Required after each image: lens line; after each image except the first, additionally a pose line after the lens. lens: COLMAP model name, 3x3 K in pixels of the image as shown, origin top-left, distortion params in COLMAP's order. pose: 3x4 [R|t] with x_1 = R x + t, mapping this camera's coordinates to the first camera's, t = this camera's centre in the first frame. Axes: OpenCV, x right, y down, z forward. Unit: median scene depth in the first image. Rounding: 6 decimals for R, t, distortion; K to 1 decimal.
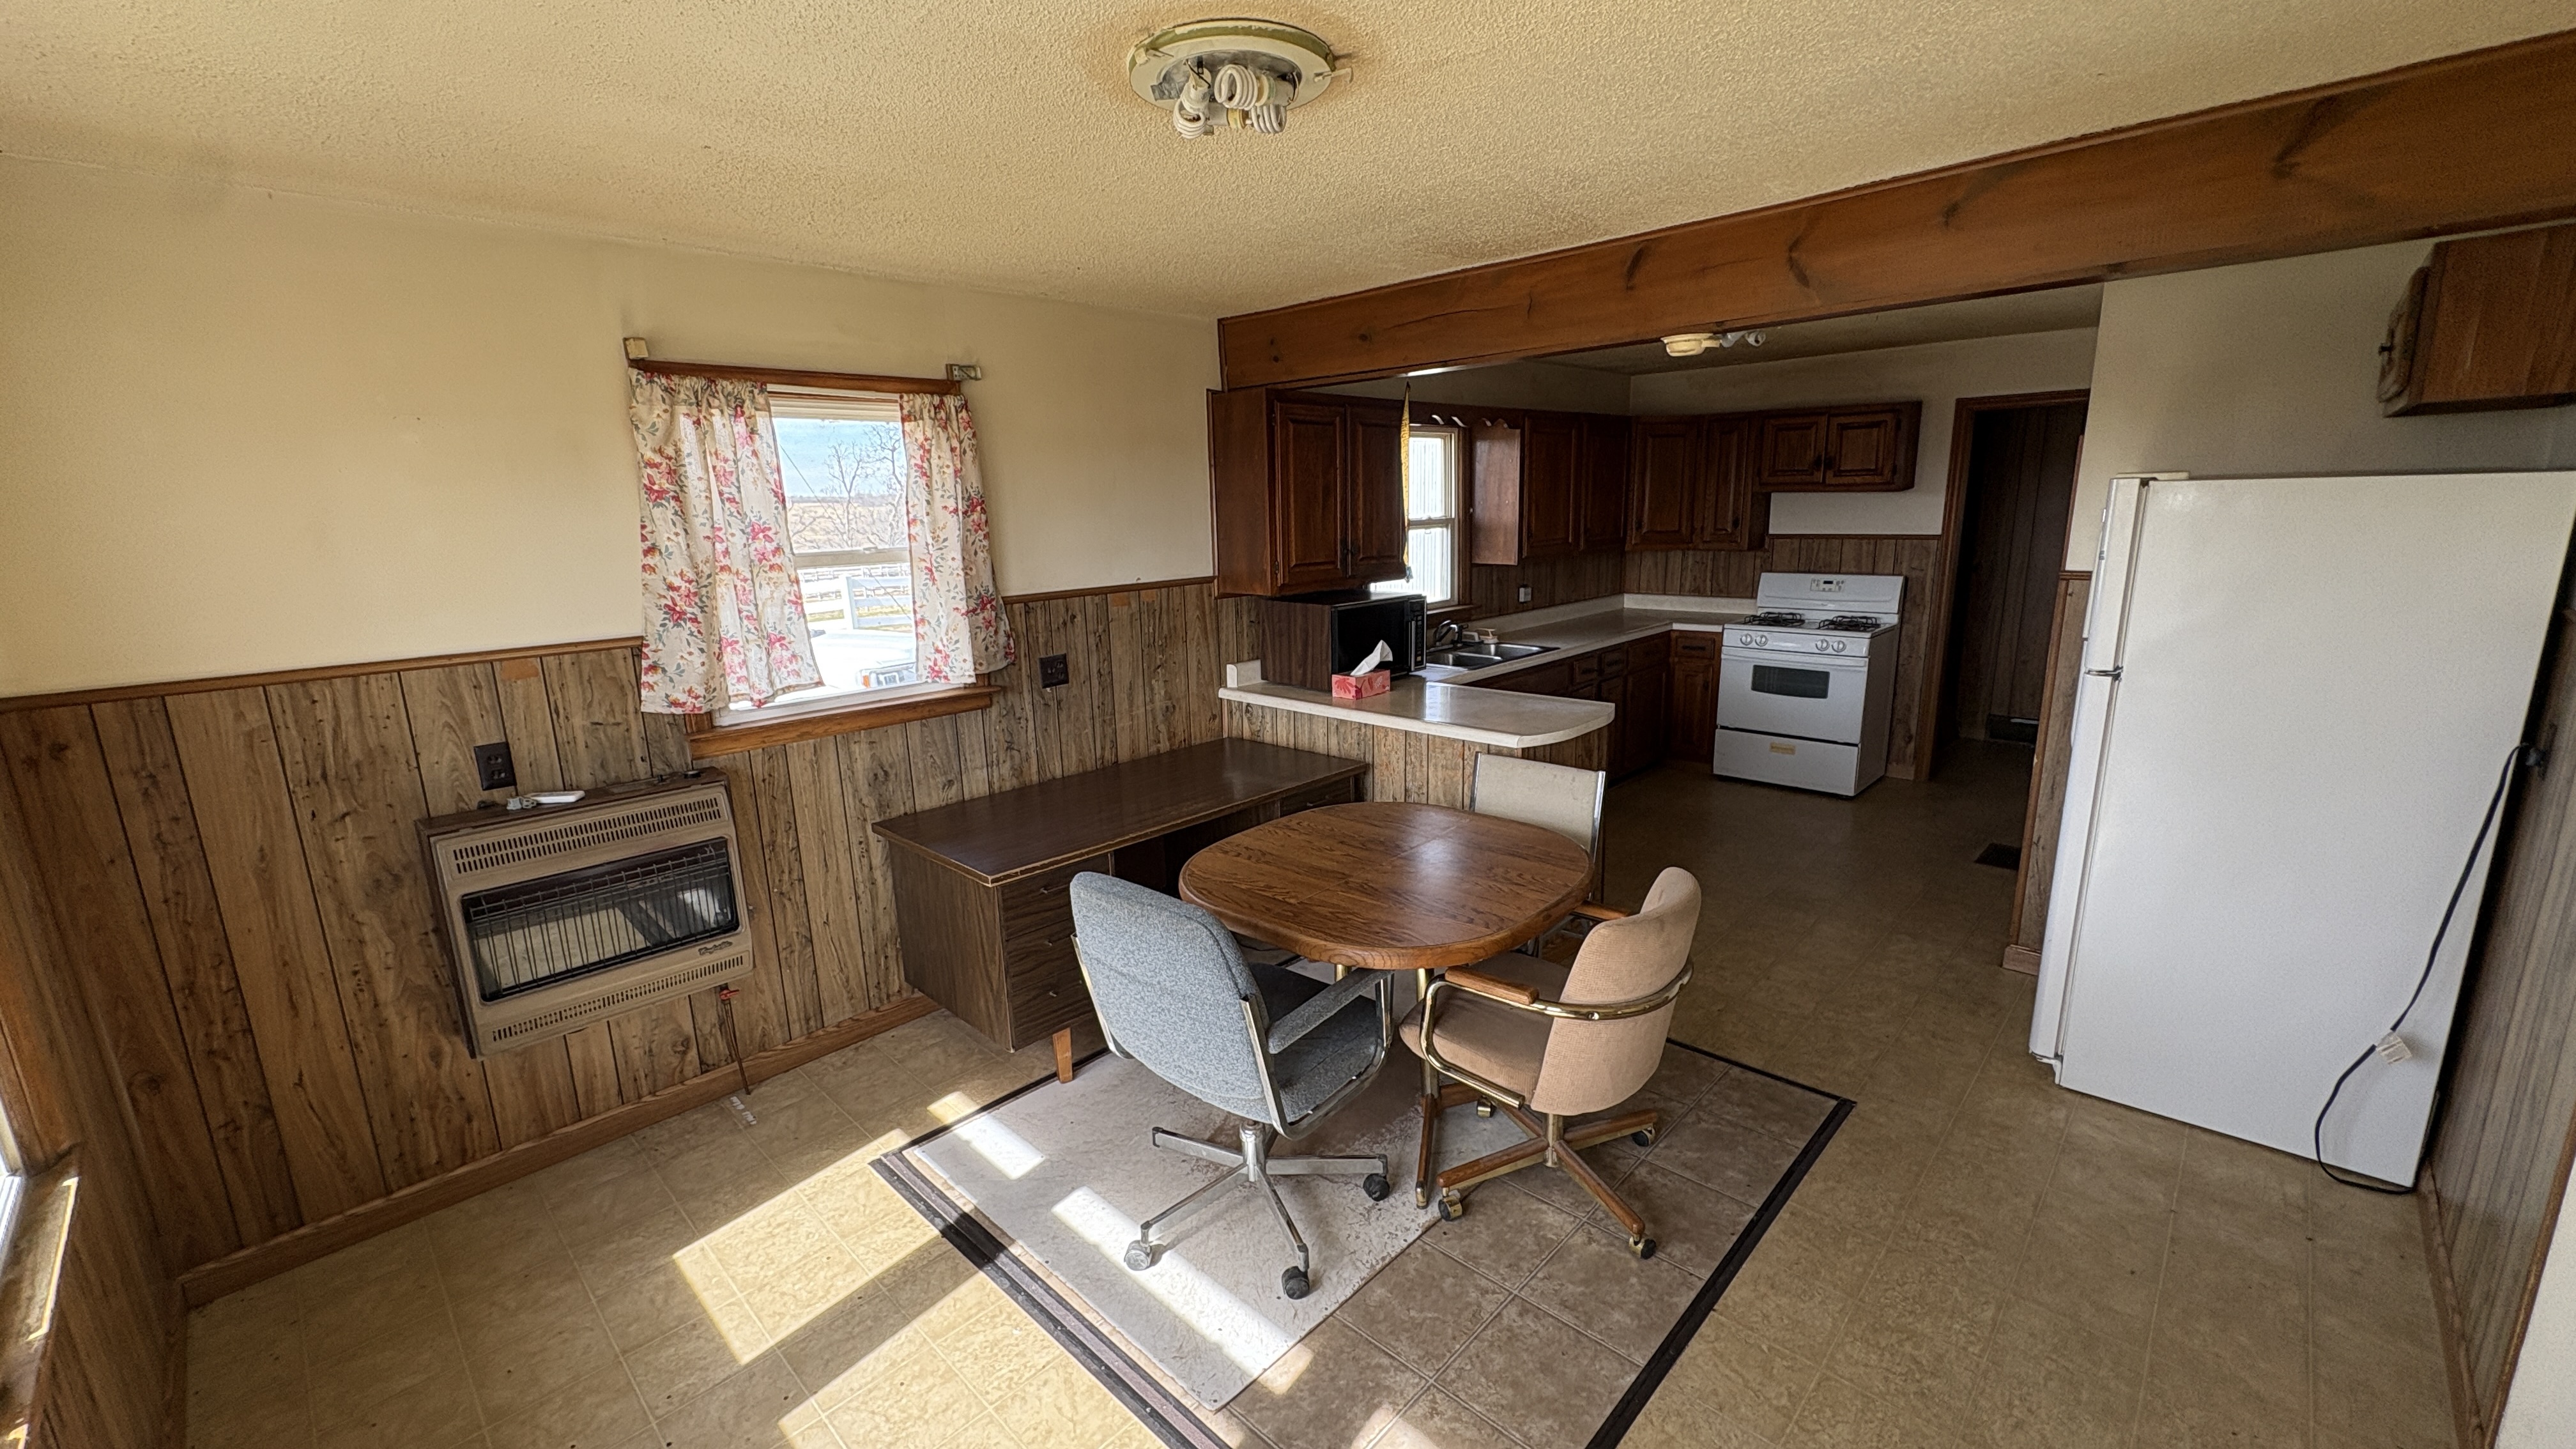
lens RADIAL K [[1022.9, 0, 1282.9], [0, 1022.9, 725.1], [0, 0, 1]] dist [-0.000635, -0.000067]
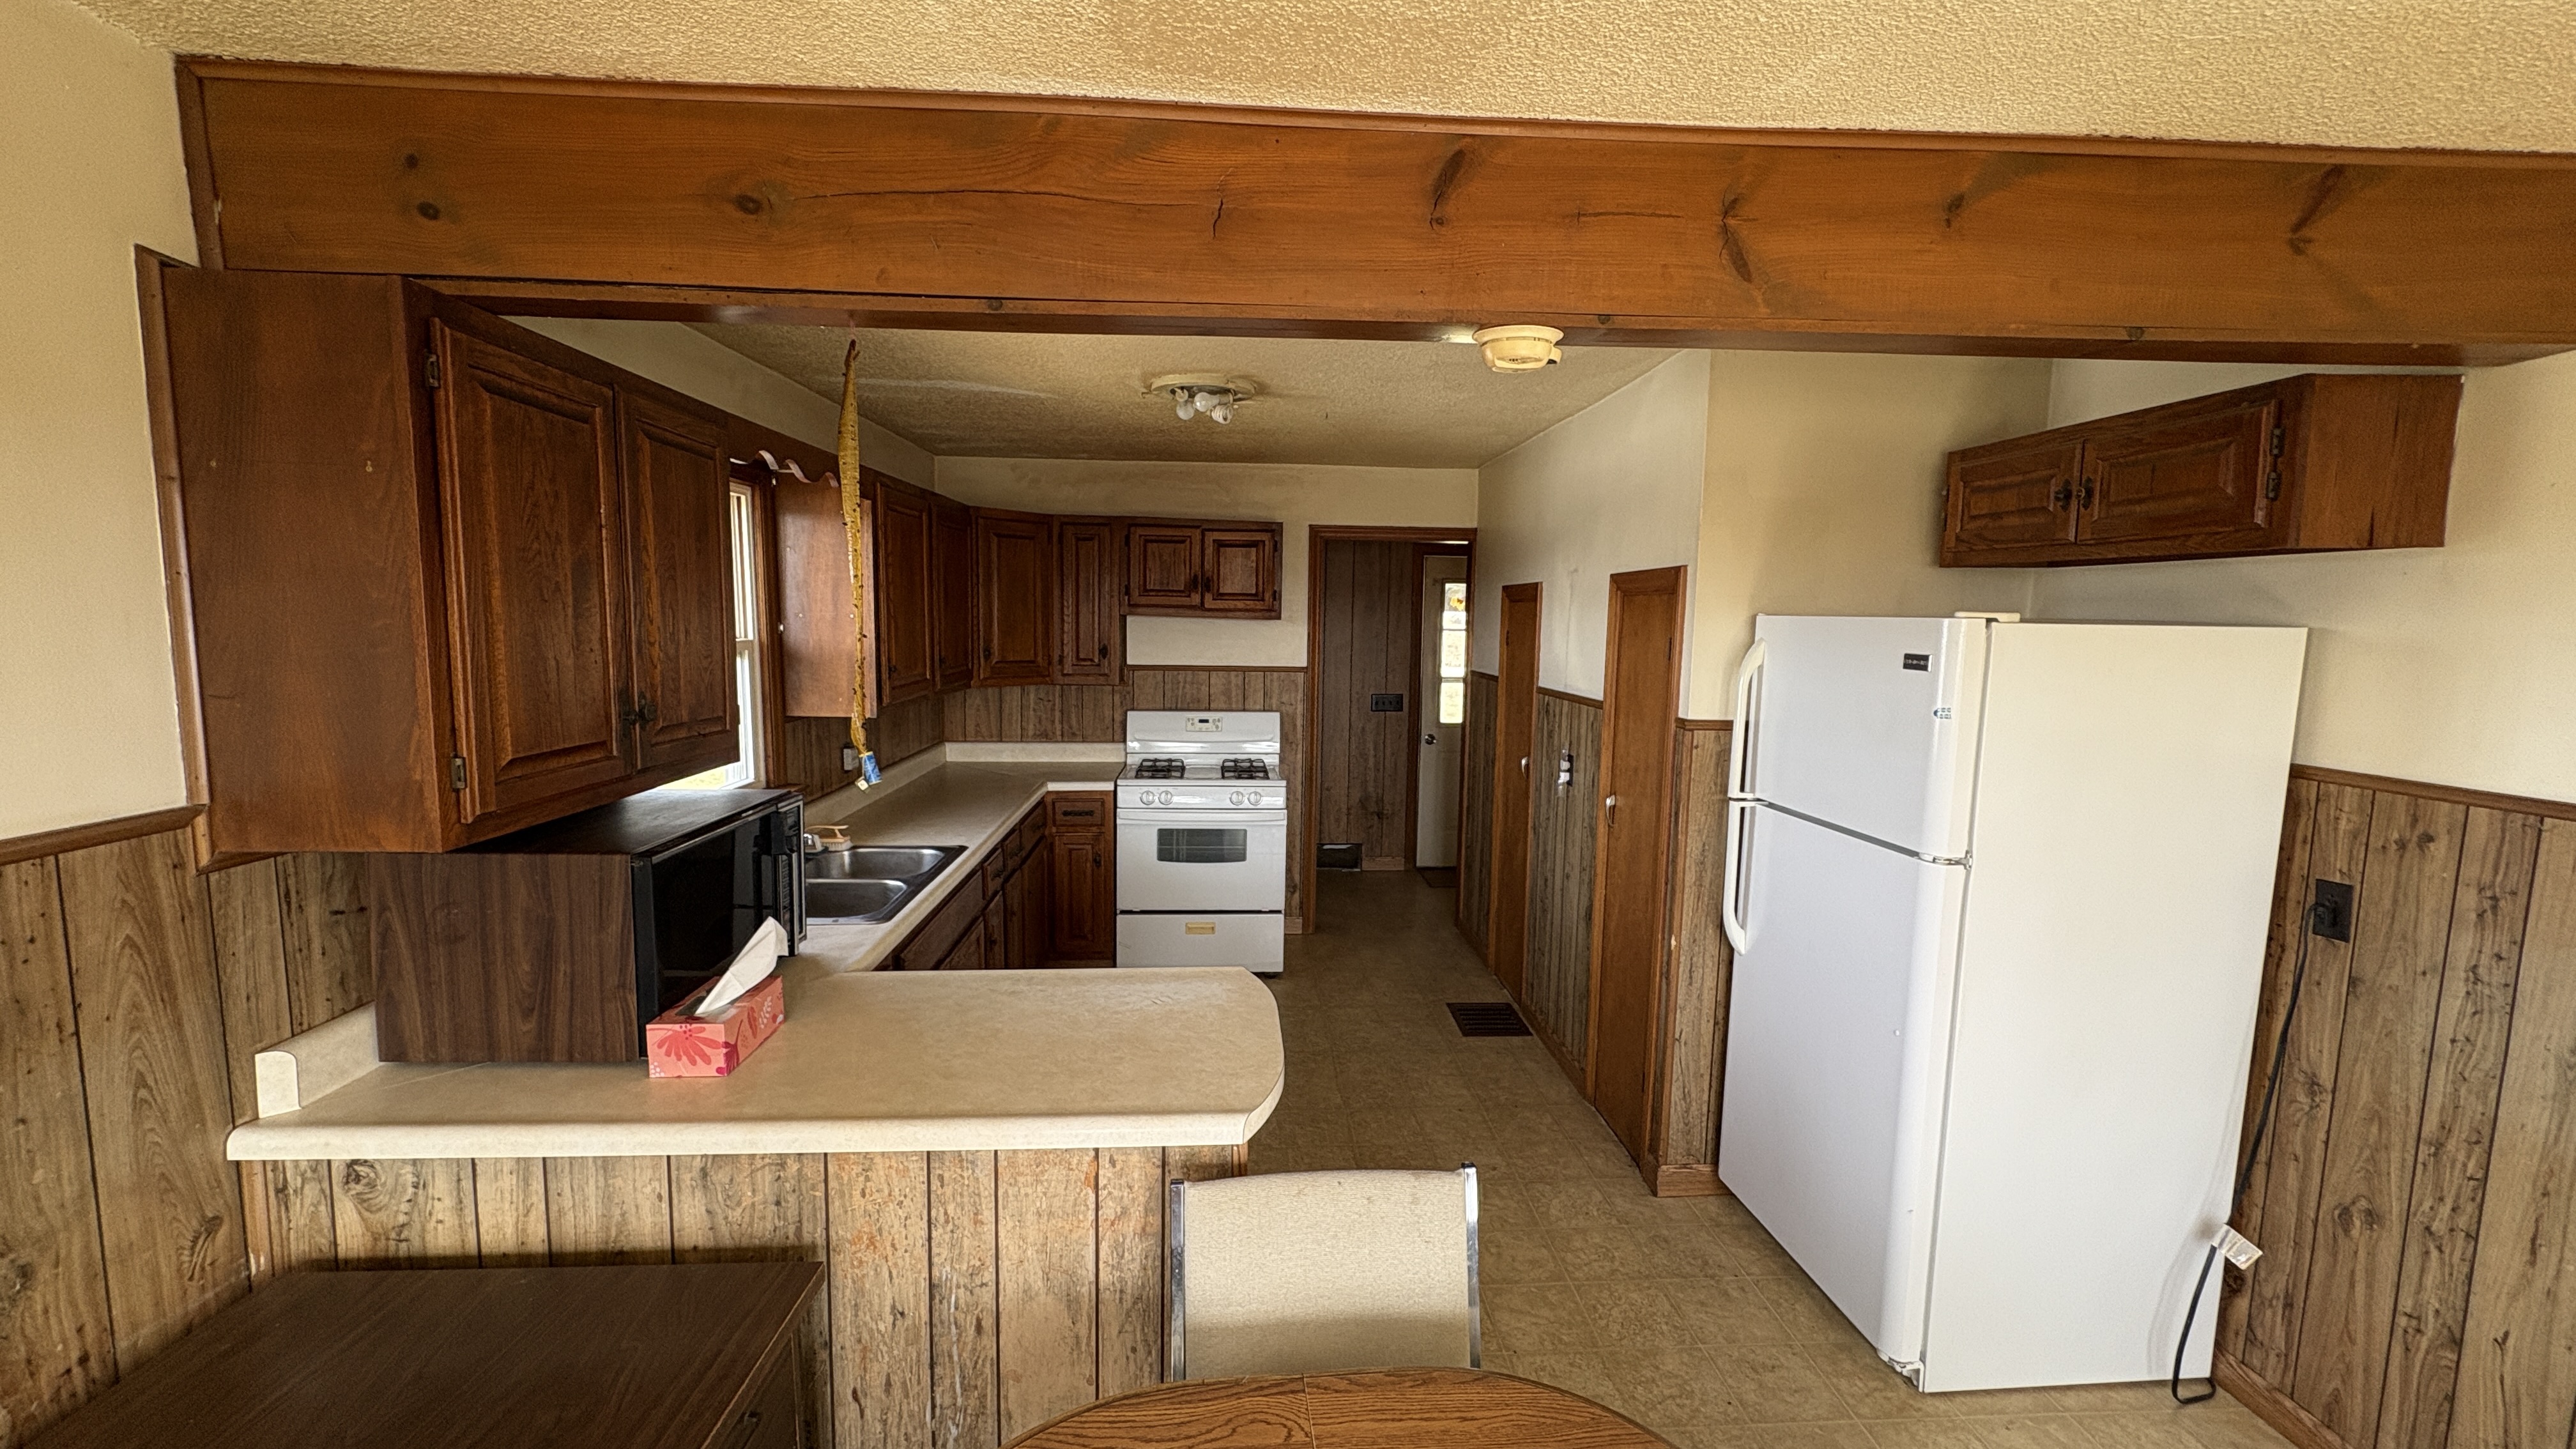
lens RADIAL K [[1022.9, 0, 1290.9], [0, 1022.9, 722.9], [0, 0, 1]] dist [-0.000635, -0.000067]
pose [[0.673635, -0.041736, 0.737884, -0.069043], [0.127183, 0.990056, -0.060110, -0.104900], [-0.728038, 0.134338, 0.672245, 0.501985]]
